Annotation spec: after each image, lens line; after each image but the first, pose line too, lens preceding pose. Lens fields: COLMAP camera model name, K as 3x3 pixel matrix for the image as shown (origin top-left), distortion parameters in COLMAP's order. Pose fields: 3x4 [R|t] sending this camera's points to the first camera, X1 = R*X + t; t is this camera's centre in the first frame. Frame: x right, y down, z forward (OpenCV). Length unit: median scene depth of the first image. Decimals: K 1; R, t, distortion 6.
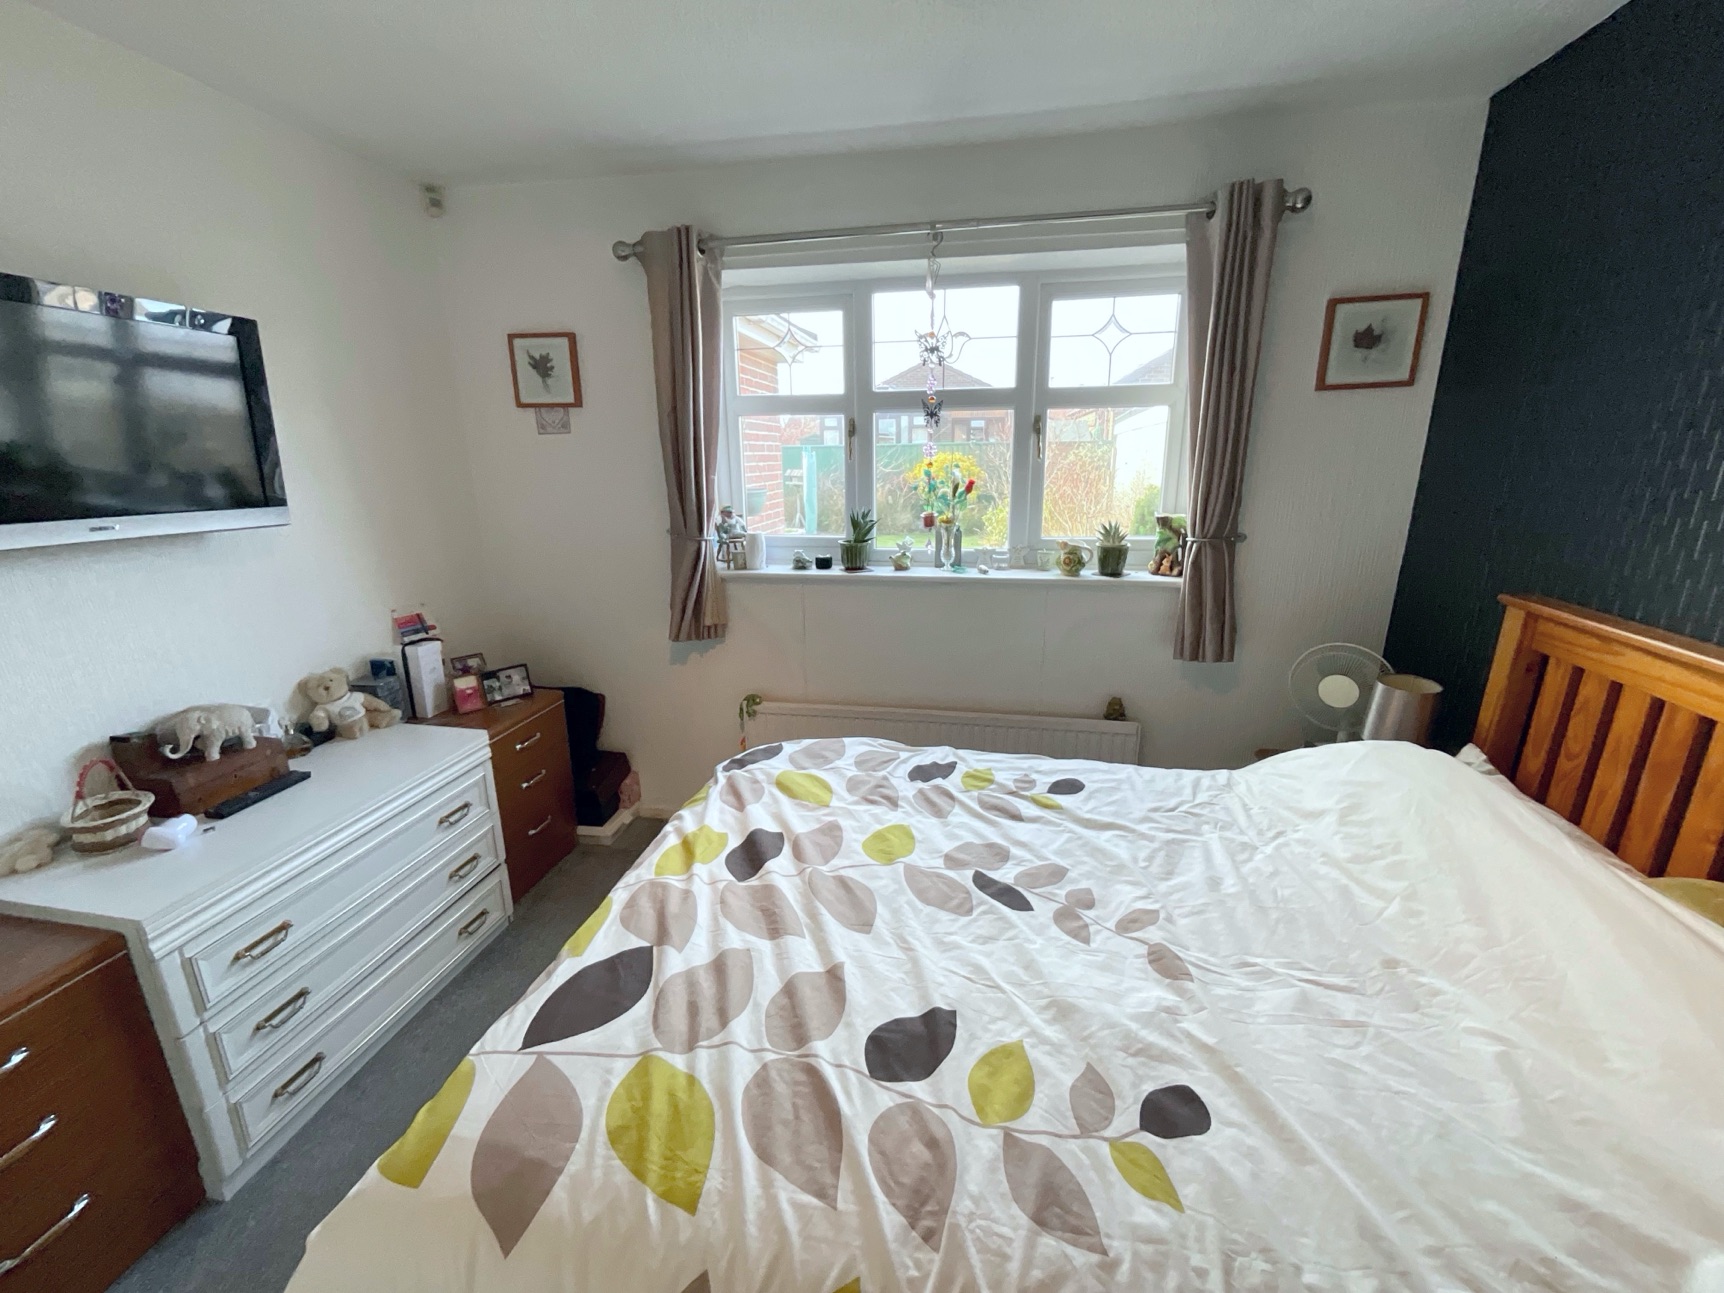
lens RADIAL K [[696.1, 0, 856.3], [0, 696.1, 640.7], [0, 0, 1]] dist [-0.004381, 0.000186]
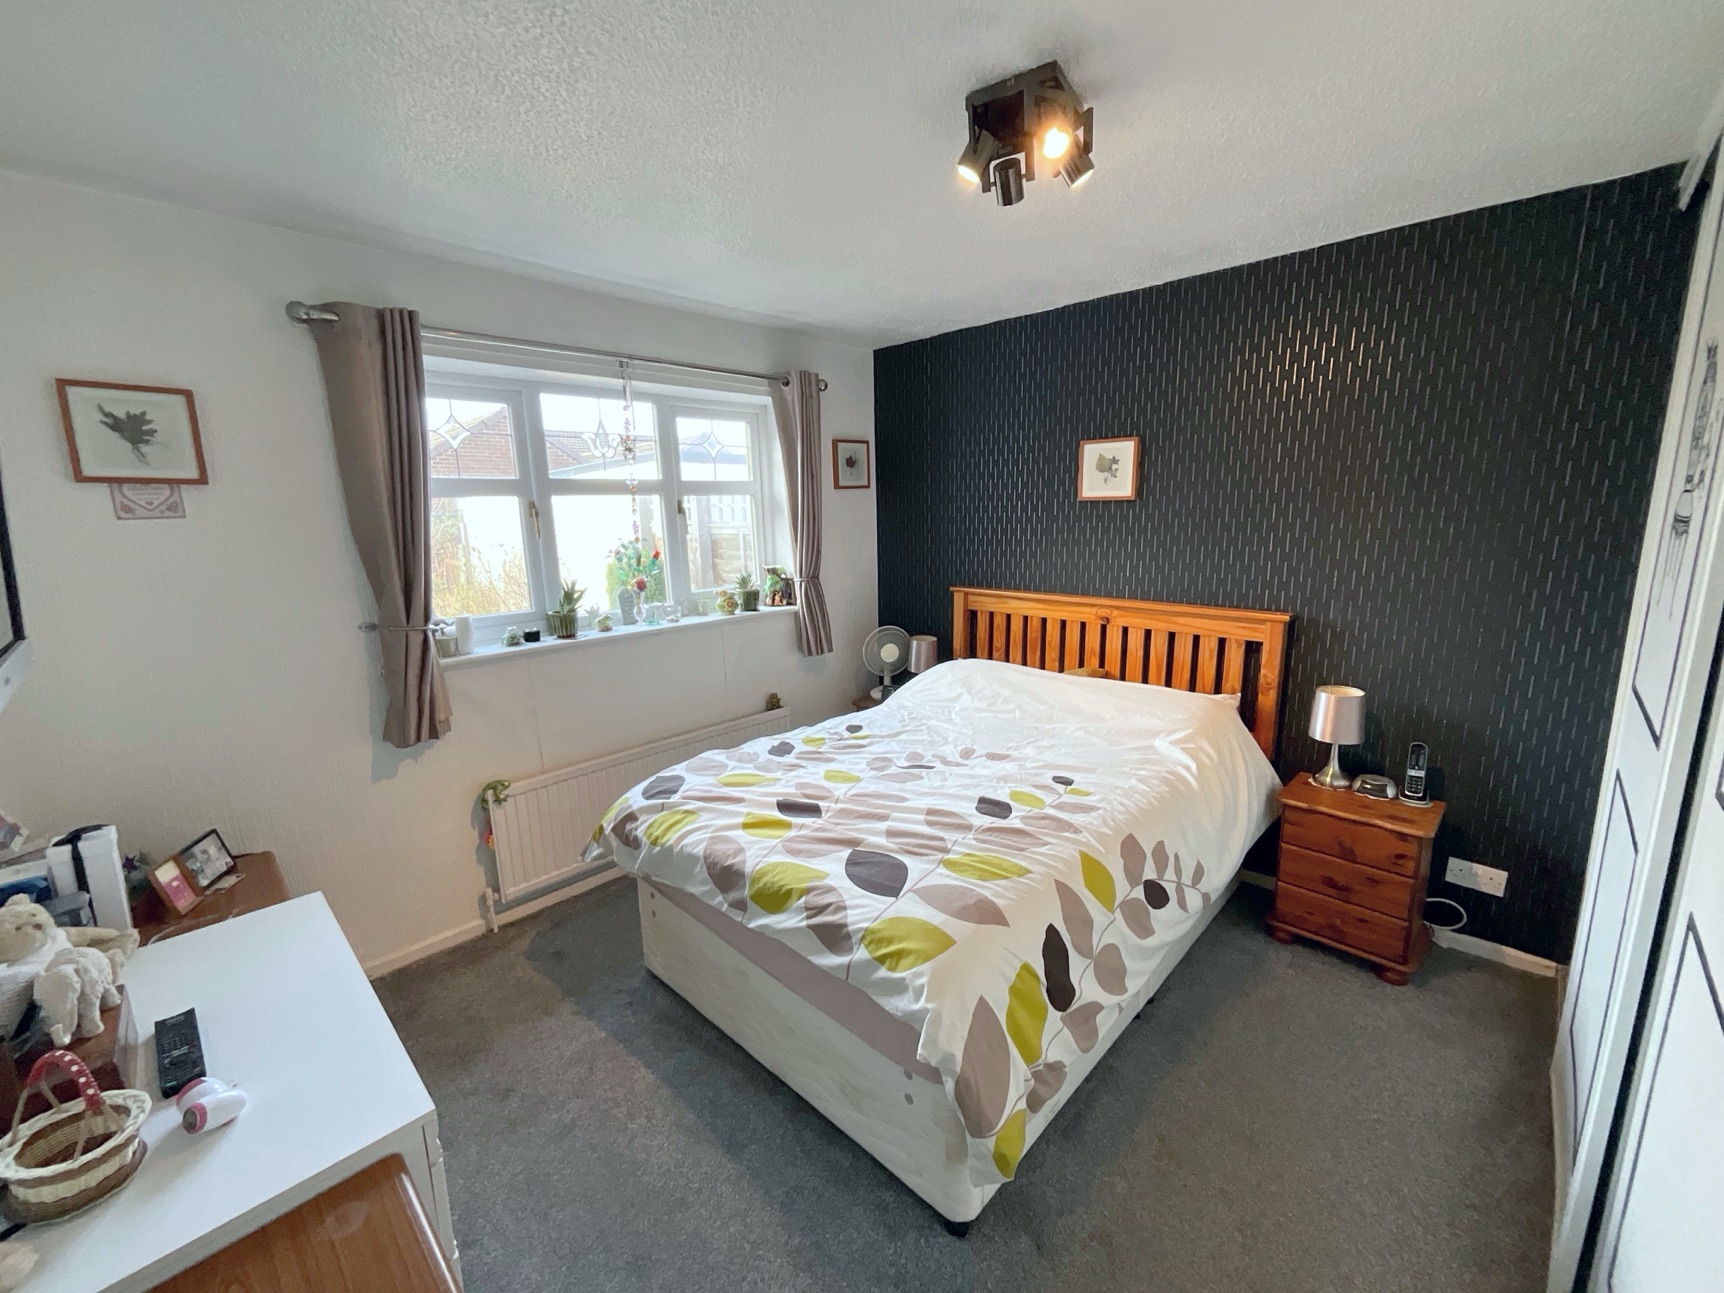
lens RADIAL K [[696.1, 0, 854.3], [0, 696.1, 643.3], [0, 0, 1]] dist [-0.004381, 0.000186]
pose [[0.558160, -0.157748, 0.814600, -0.955863], [0.235934, 0.971409, 0.026454, -0.024438], [-0.795483, 0.177426, 0.579420, 0.025076]]
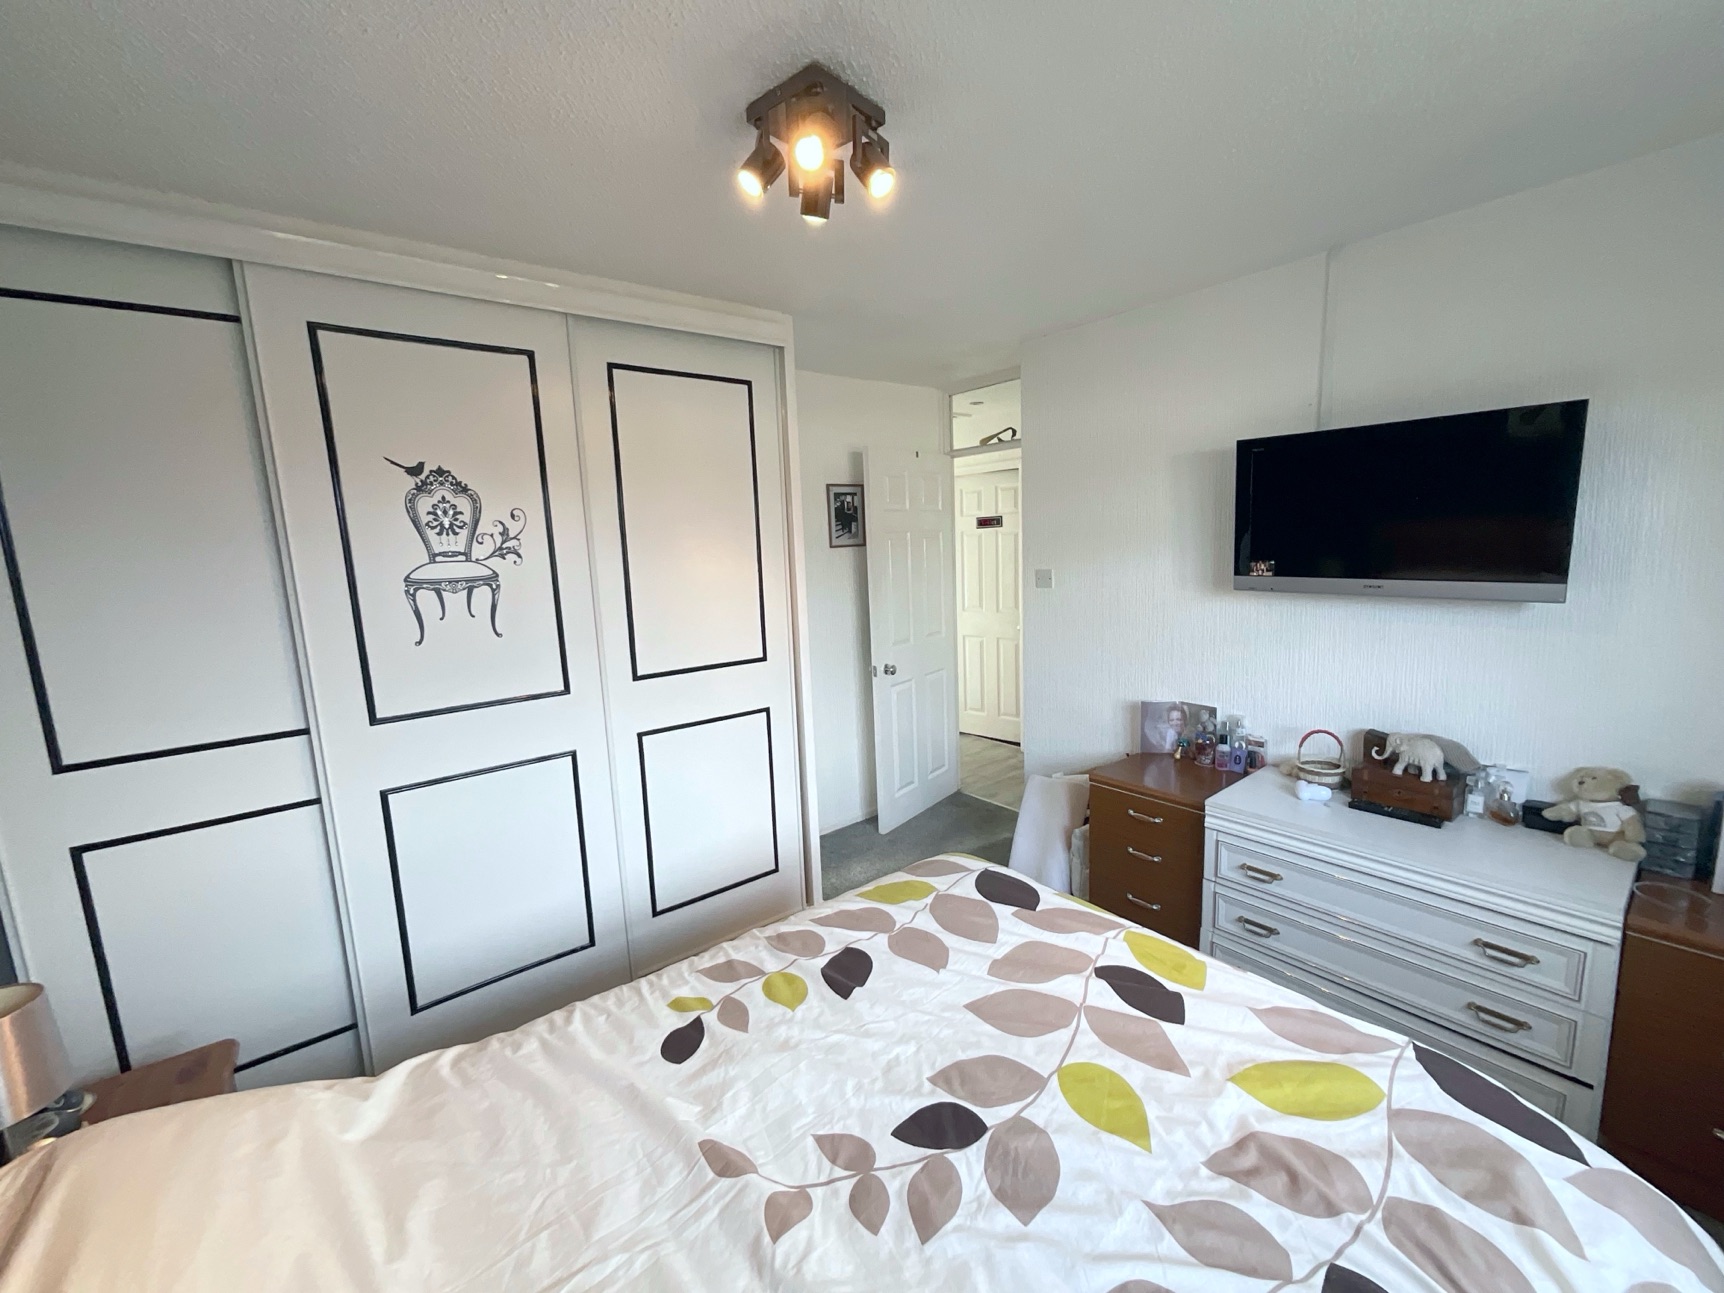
lens RADIAL K [[696.1, 0, 864.8], [0, 696.1, 644.9], [0, 0, 1]] dist [-0.004381, 0.000186]
pose [[-0.646741, 0.149860, -0.747842, 0.568345], [-0.153529, 0.934857, 0.320110, -0.286010], [0.747097, 0.321844, -0.581603, 0.903989]]
